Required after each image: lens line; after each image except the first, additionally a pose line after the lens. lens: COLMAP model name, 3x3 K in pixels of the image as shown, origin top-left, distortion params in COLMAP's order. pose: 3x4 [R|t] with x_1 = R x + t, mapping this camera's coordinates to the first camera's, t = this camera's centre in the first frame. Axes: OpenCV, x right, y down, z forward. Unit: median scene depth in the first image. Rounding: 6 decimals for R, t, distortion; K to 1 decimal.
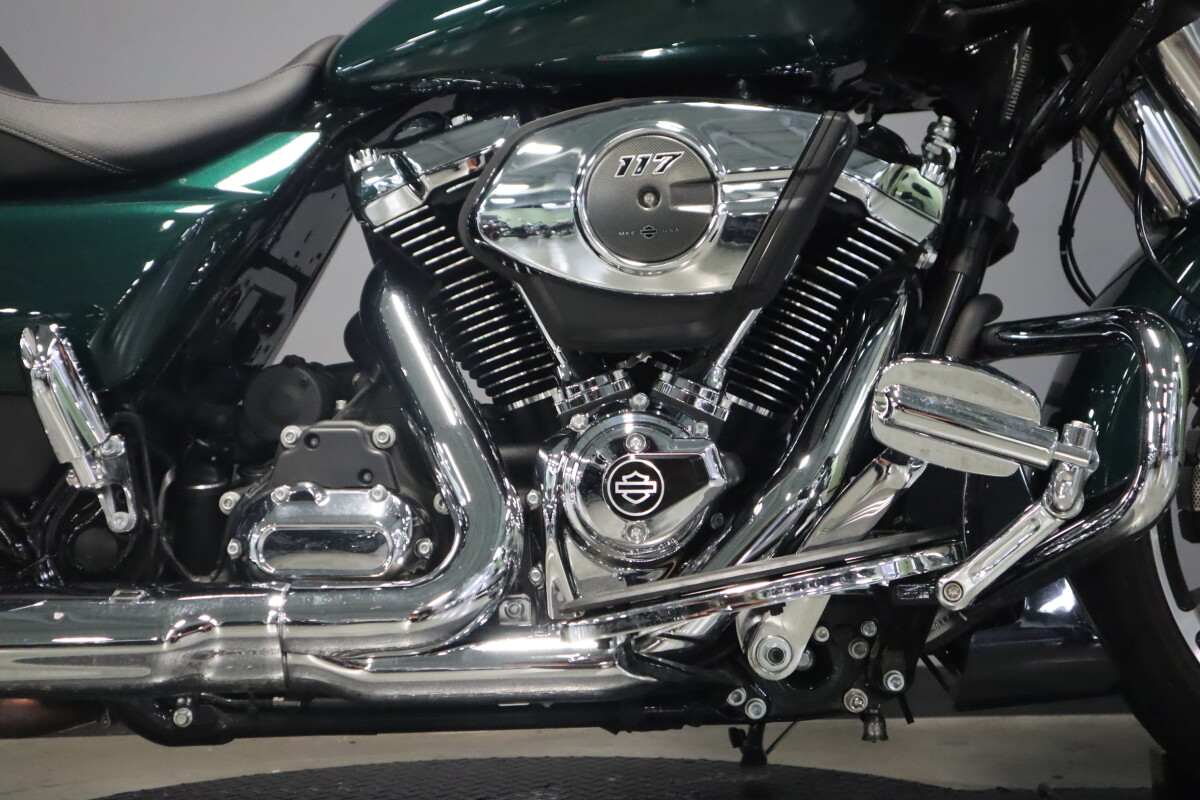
lens RADIAL K [[1759.3, 0, 600.0], [0, 1759.3, 400.0], [0, 0, 1]] dist [0.037031, -0.064428]
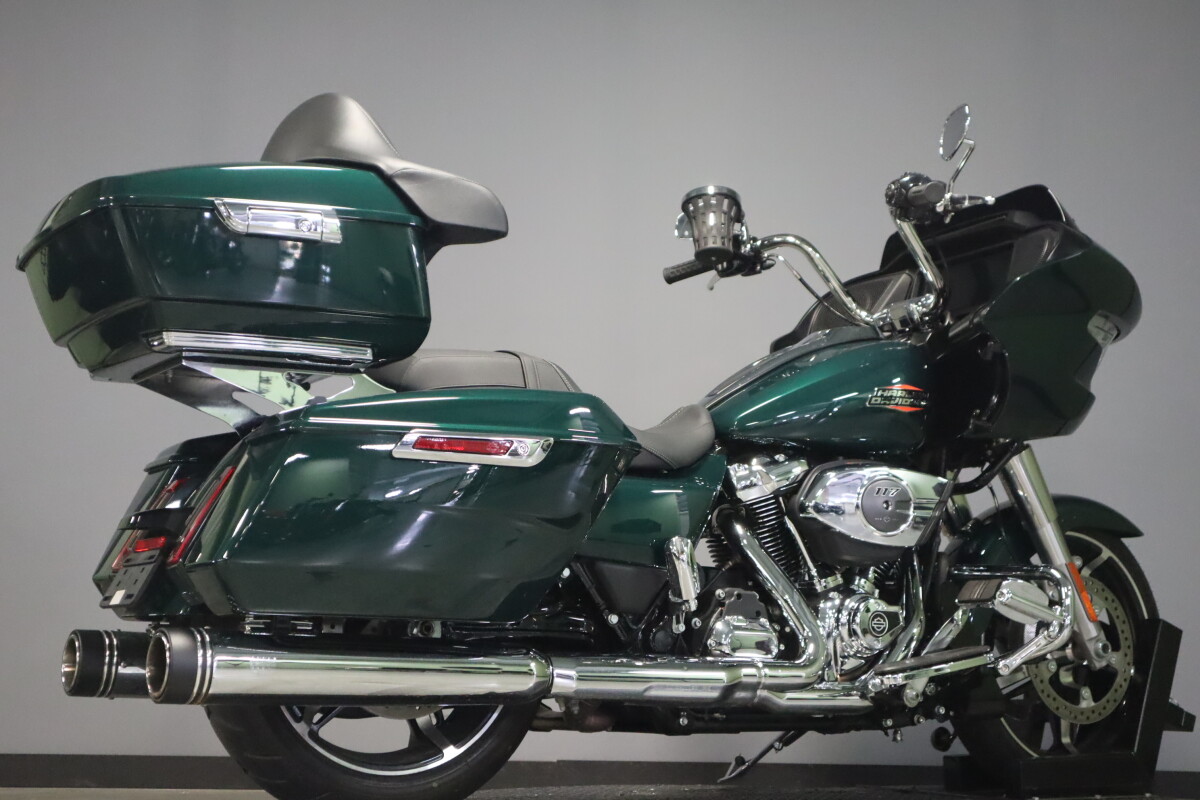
lens RADIAL K [[1809.5, 0, 600.0], [0, 1809.5, 400.0], [0, 0, 1]] dist [-0.009912, 0.029135]
pose [[0.831558, 0.118053, 0.542748, -1.583666], [-0.055553, 0.989929, -0.130206, 0.084603], [-0.552653, 0.078123, 0.829742, -0.824444]]
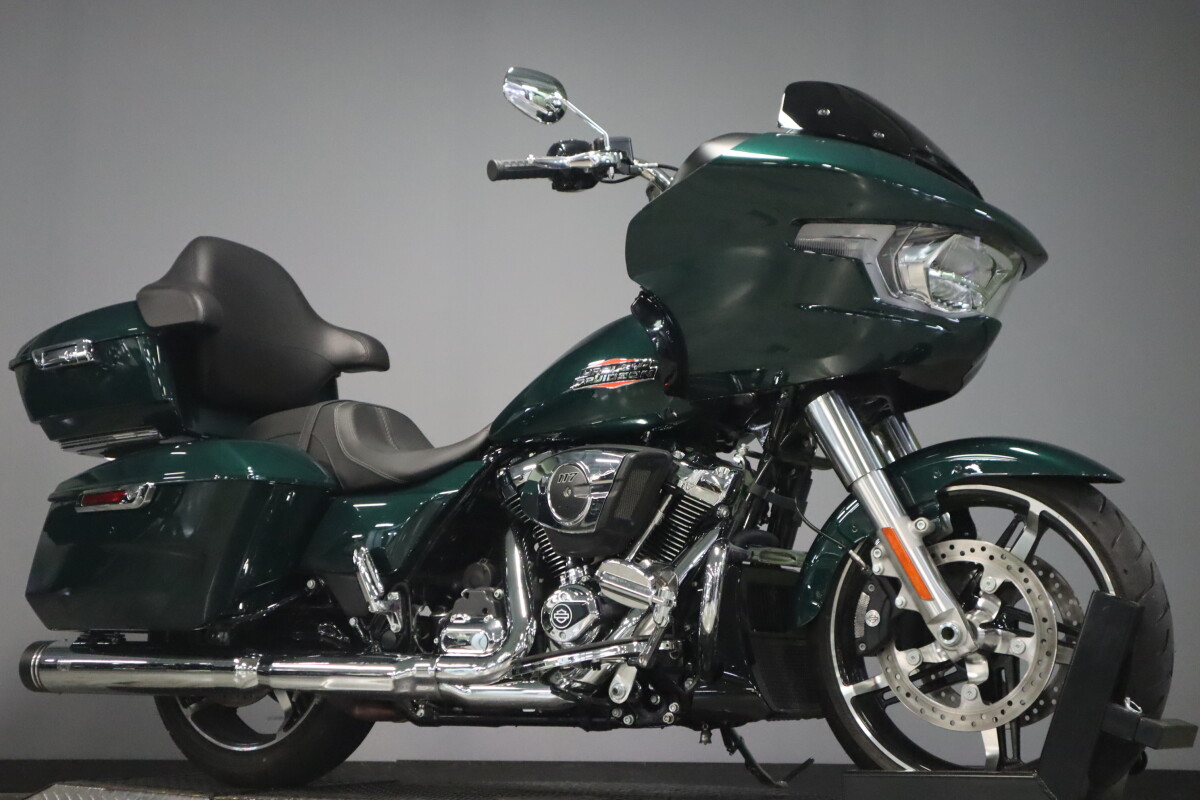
lens RADIAL K [[1759.3, 0, 600.0], [0, 1759.3, 400.0], [0, 0, 1]] dist [0.037031, -0.064428]
pose [[0.870664, -0.043678, -0.489936, 1.145397], [-0.007991, 0.994662, -0.102875, 0.004164], [0.491814, 0.093485, 0.865667, -0.957627]]
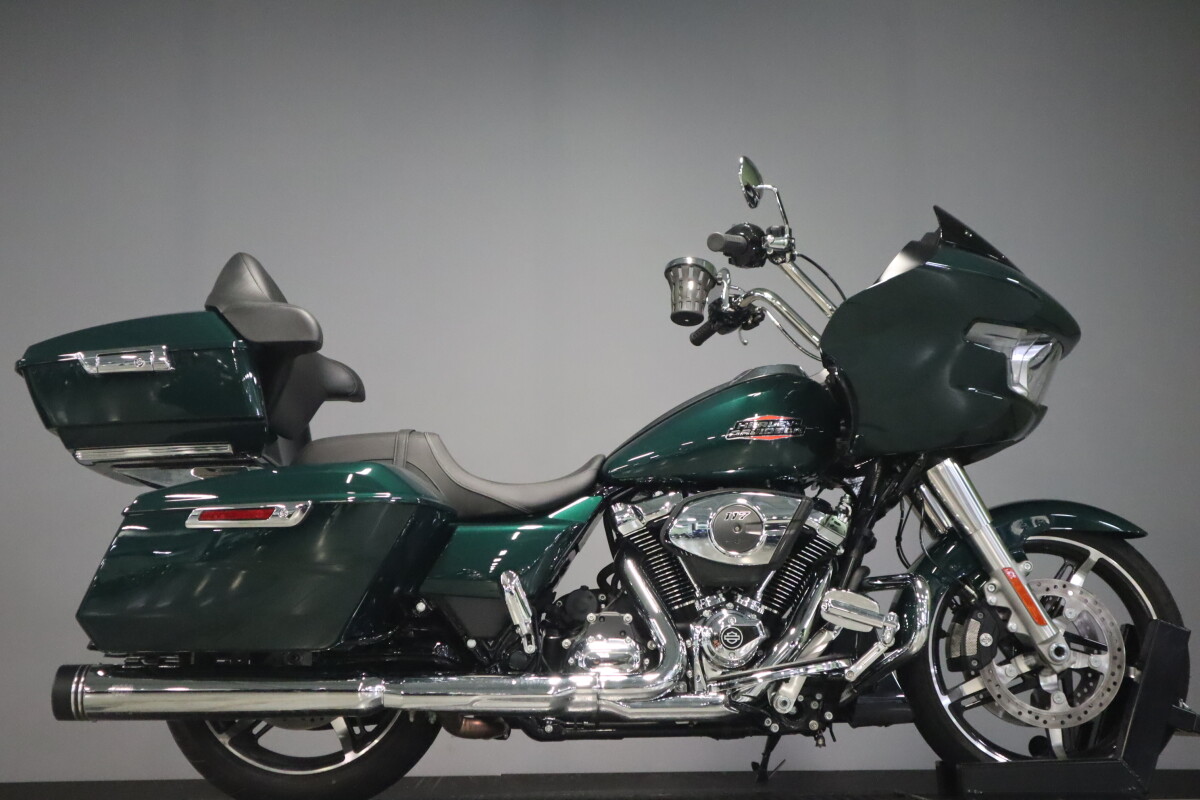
lens RADIAL K [[1583.4, 0, 600.0], [0, 1583.4, 400.0], [0, 0, 1]] dist [0.023267, 0.028297]
pose [[0.999339, 0.020606, 0.029947, -0.241877], [-0.015989, 0.989013, -0.146959, 0.046778], [-0.032647, 0.146383, 0.988689, -1.325256]]
